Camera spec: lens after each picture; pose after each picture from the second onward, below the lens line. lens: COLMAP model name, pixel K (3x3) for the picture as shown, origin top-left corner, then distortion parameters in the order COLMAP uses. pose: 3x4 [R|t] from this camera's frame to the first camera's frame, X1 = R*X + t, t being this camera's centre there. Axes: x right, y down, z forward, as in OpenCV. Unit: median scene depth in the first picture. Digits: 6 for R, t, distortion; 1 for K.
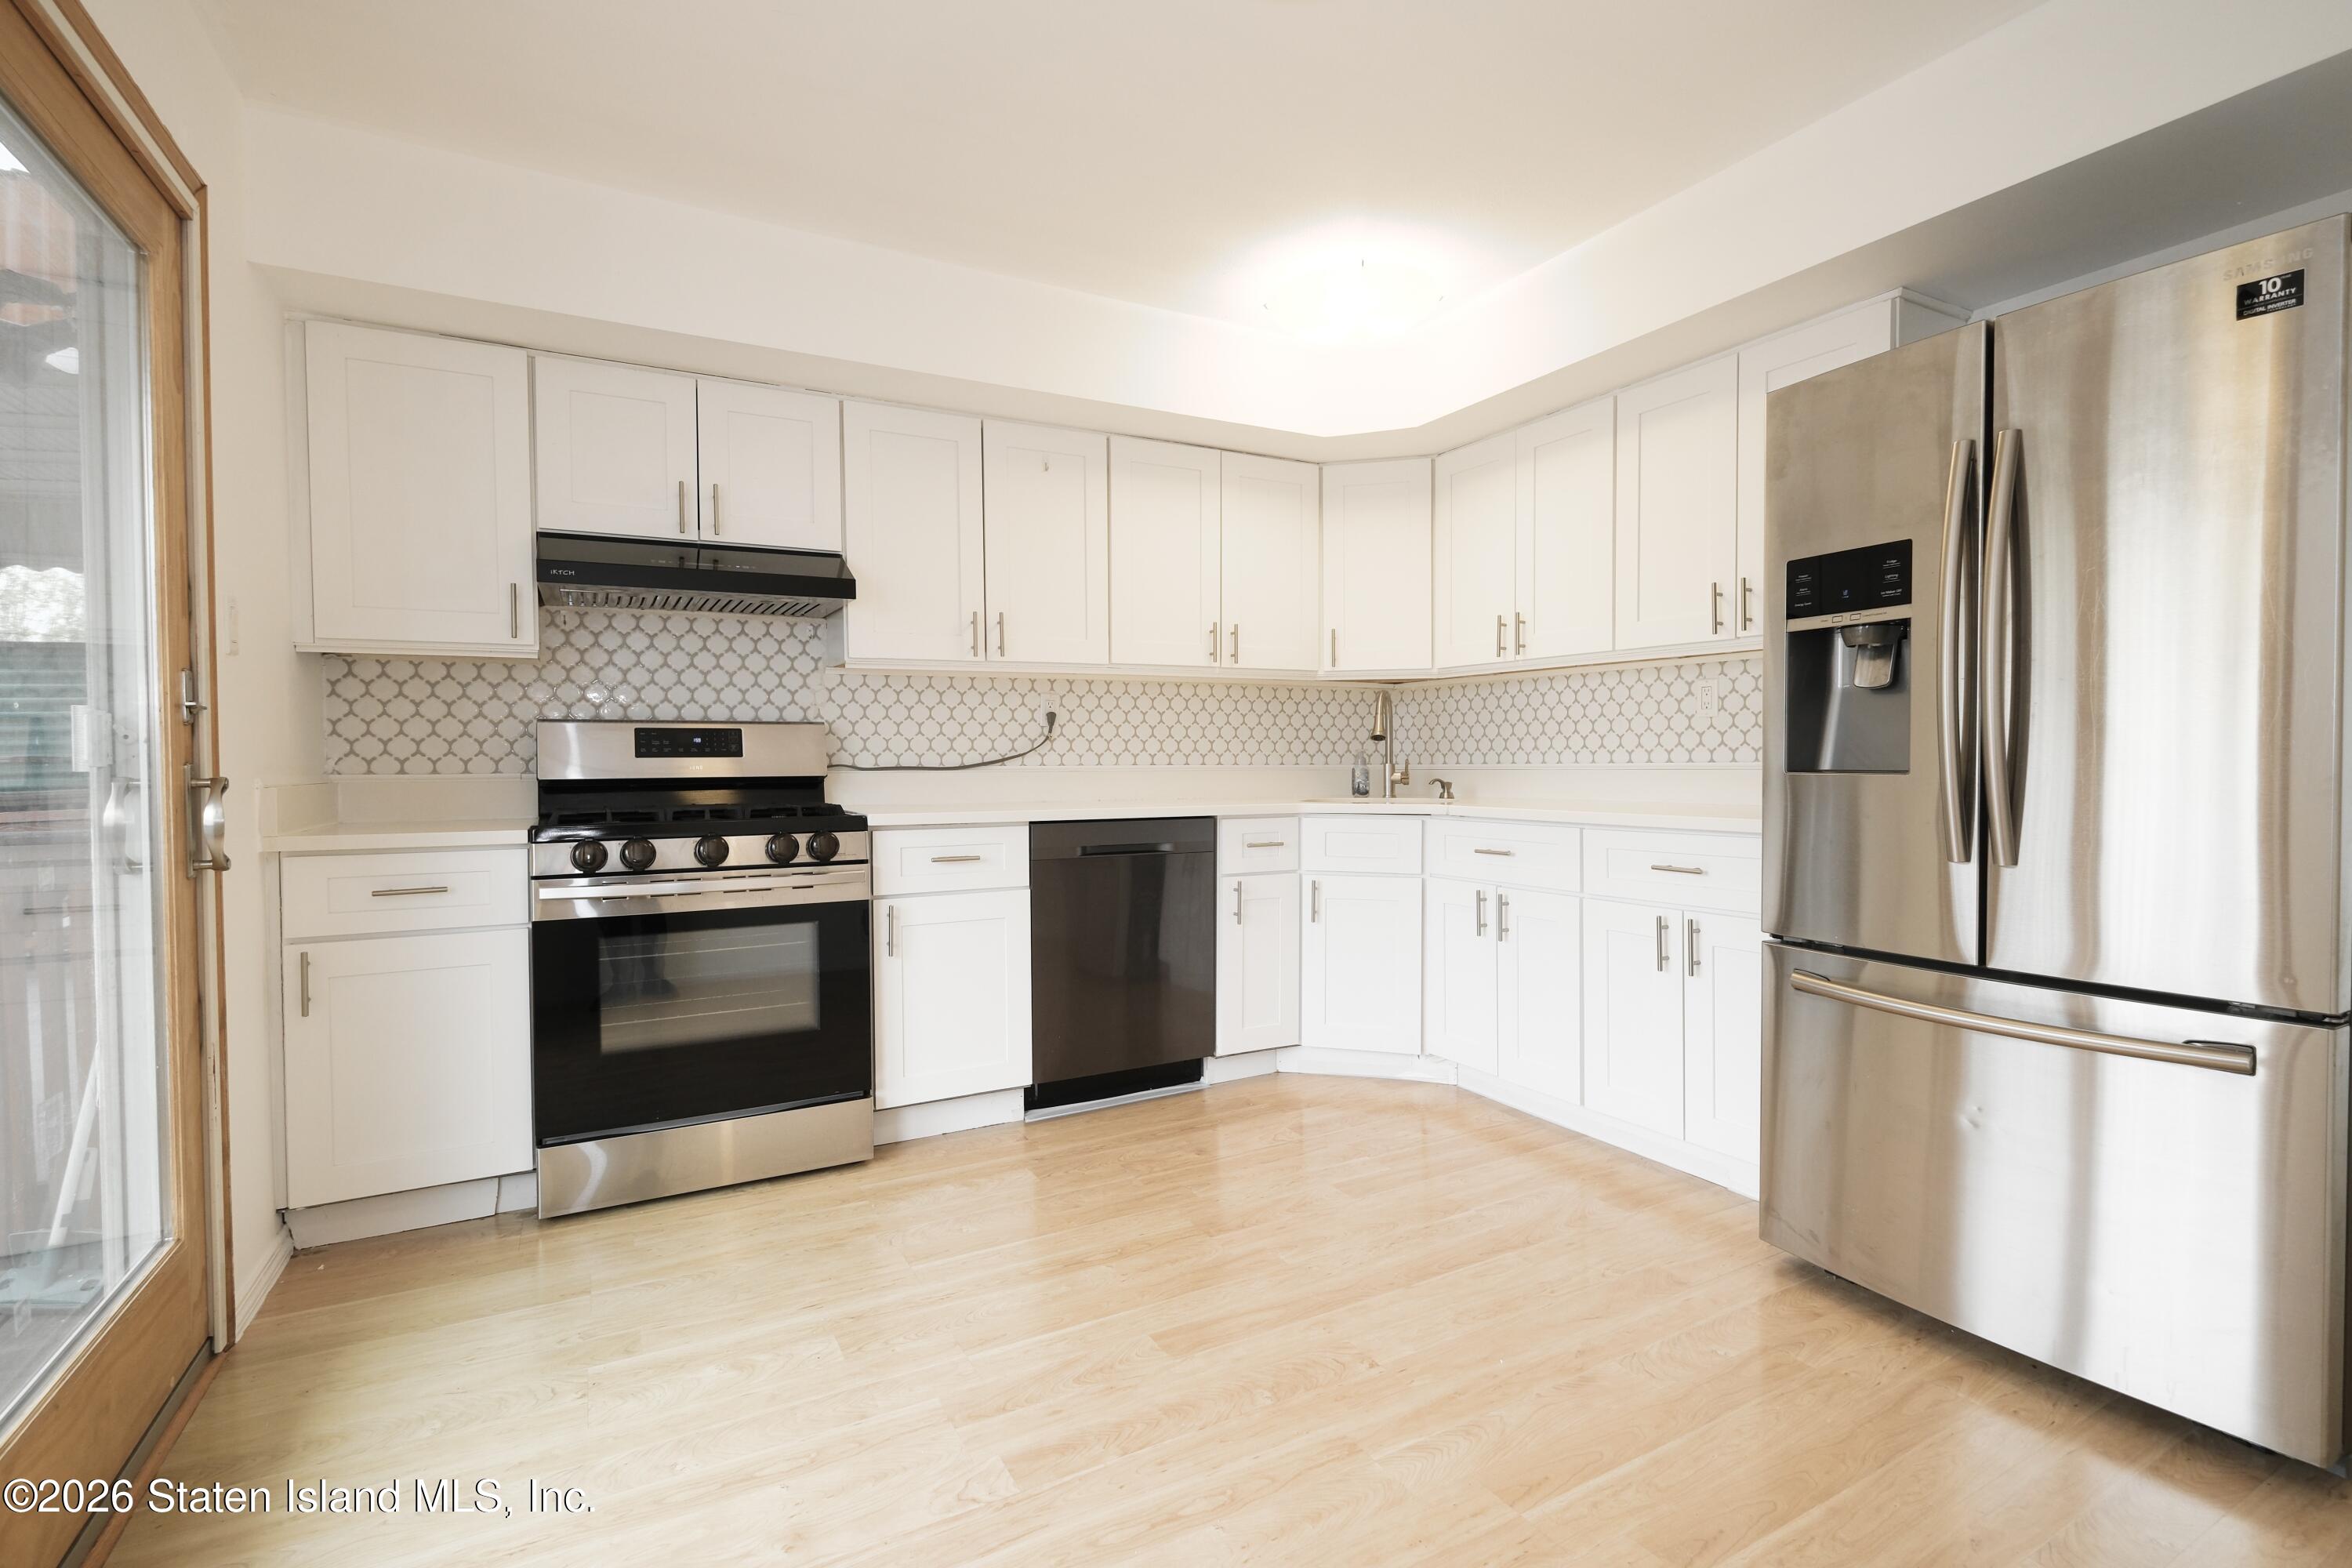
lens RADIAL K [[1056.0, 0, 1176.0], [0, 1056.0, 784.0], [0, 0, 1]] dist [-0.002397, -0.000269]
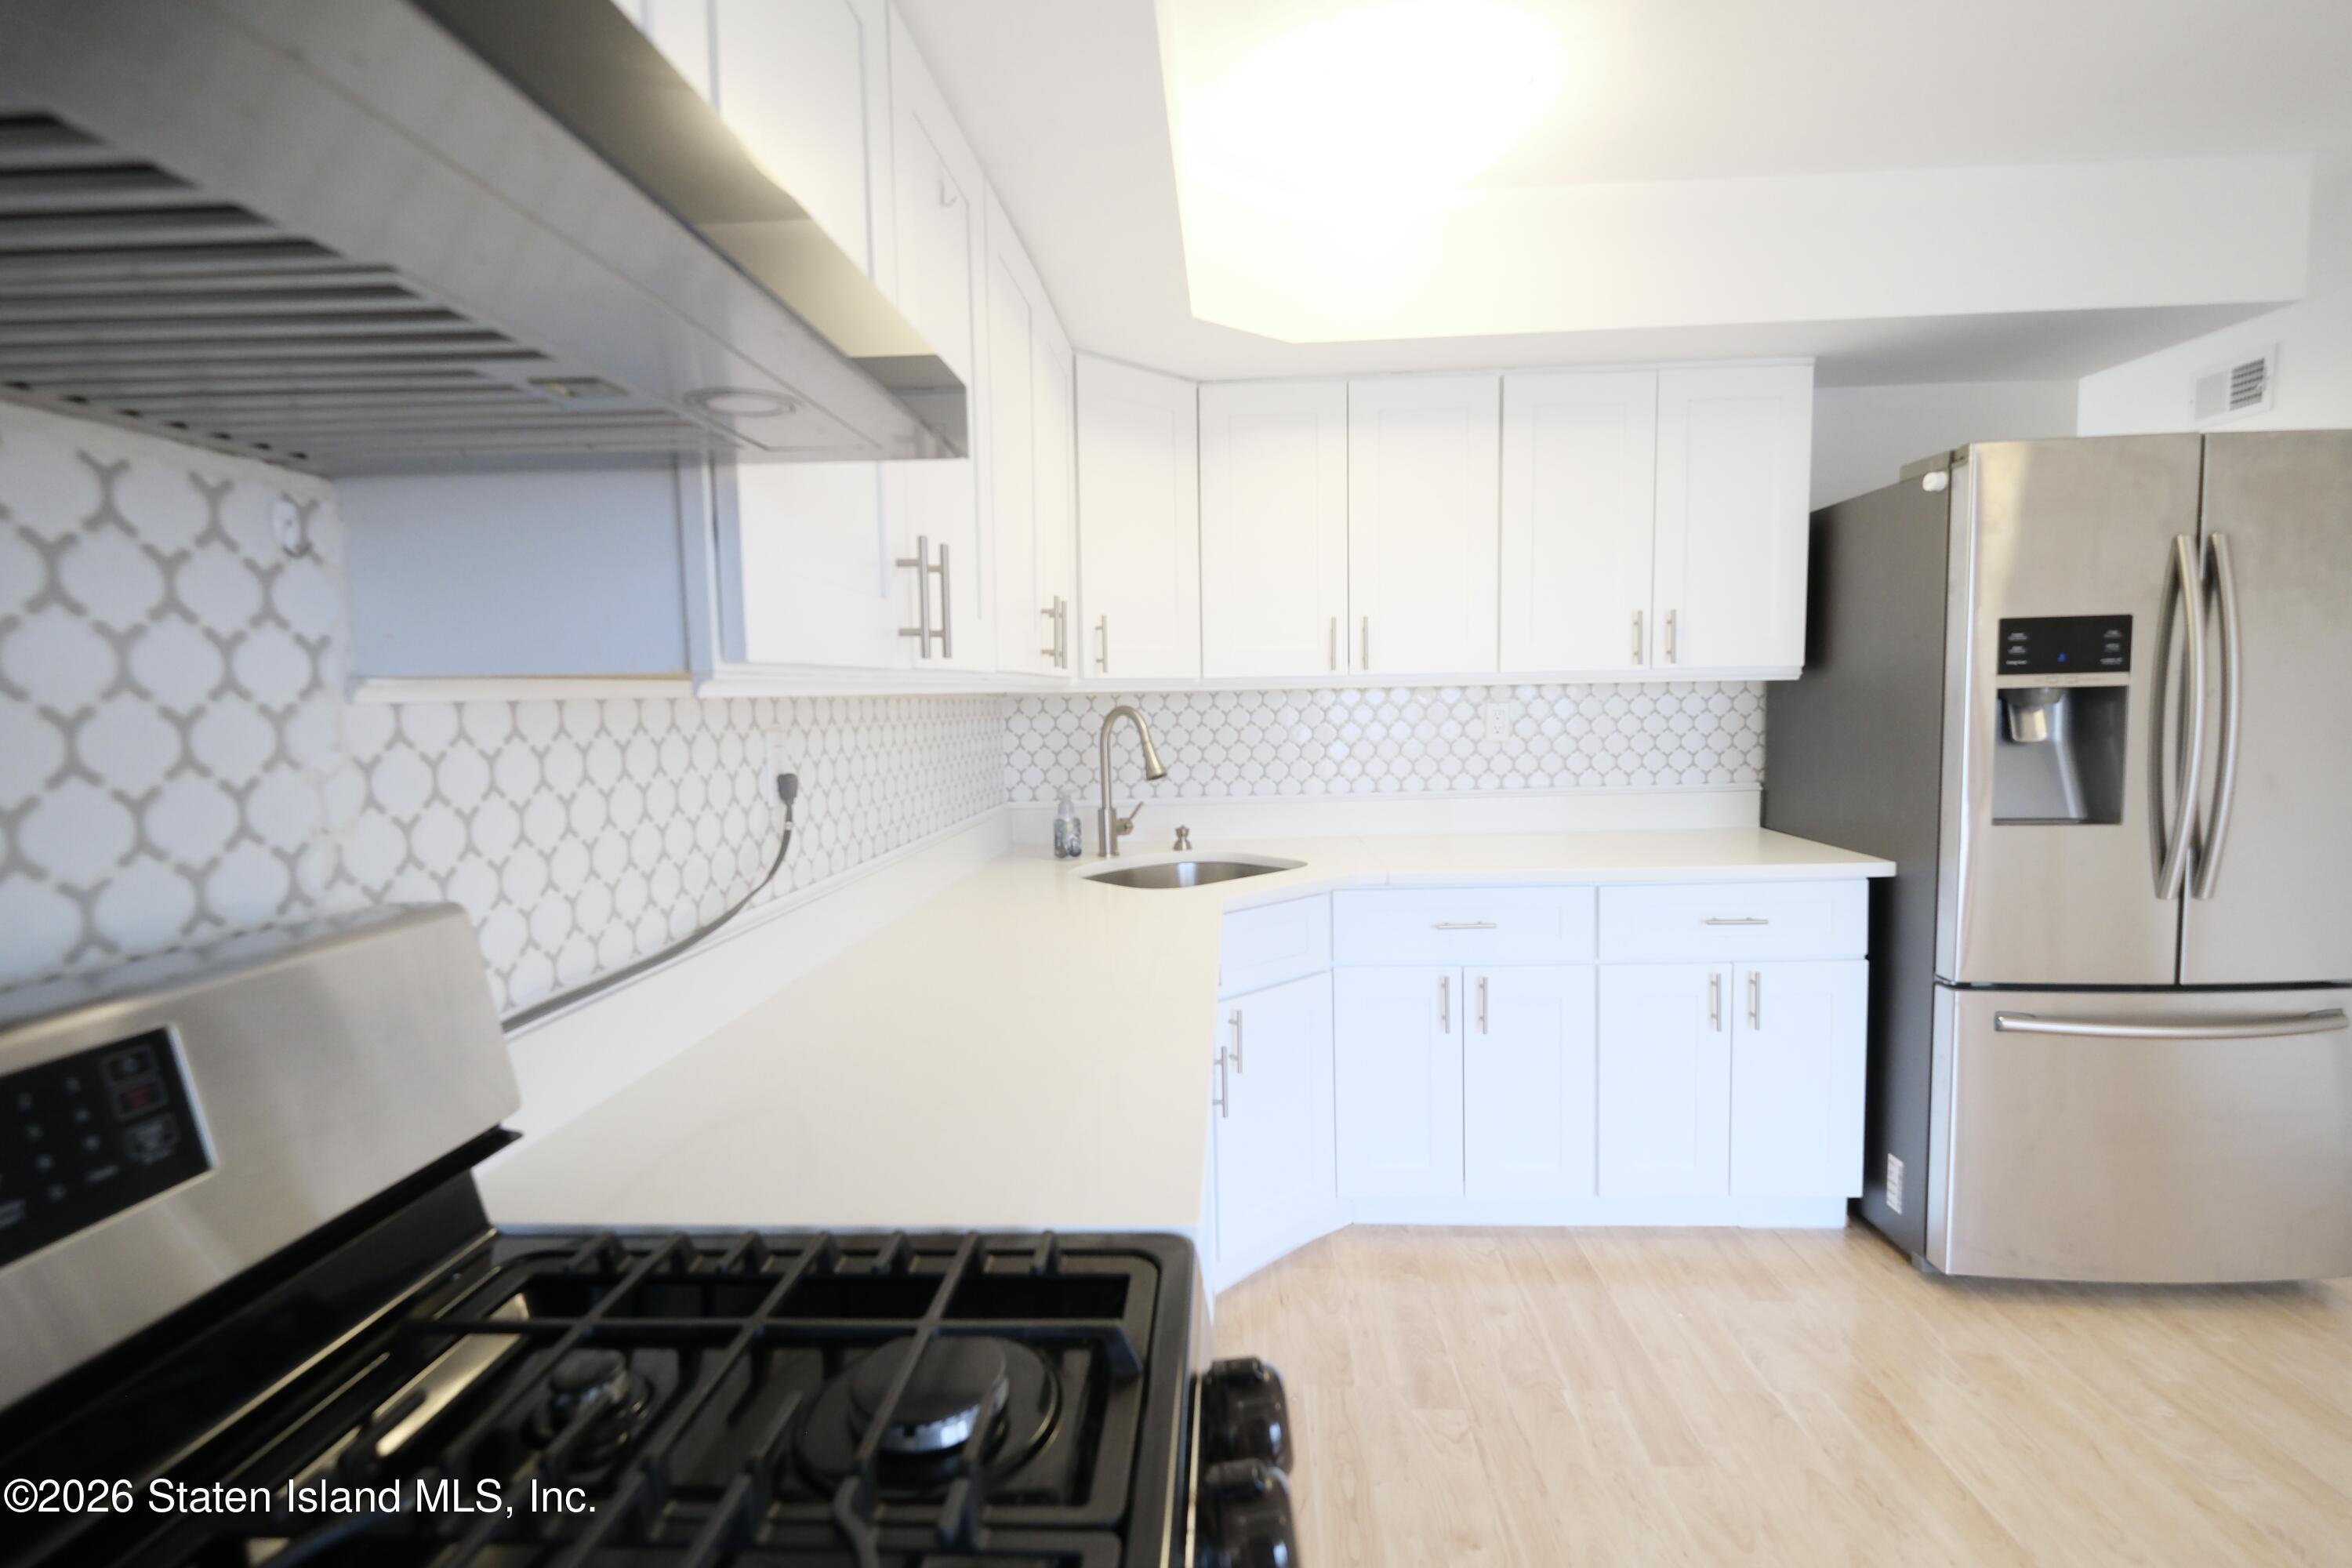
lens RADIAL K [[1056.0, 0, 1176.0], [0, 1056.0, 784.0], [0, 0, 1]] dist [-0.002397, -0.000269]
pose [[0.532997, -0.075113, 0.842777, -0.449063], [0.043274, 0.997168, 0.061506, -0.094148], [-0.845010, 0.003687, 0.534738, 0.714453]]
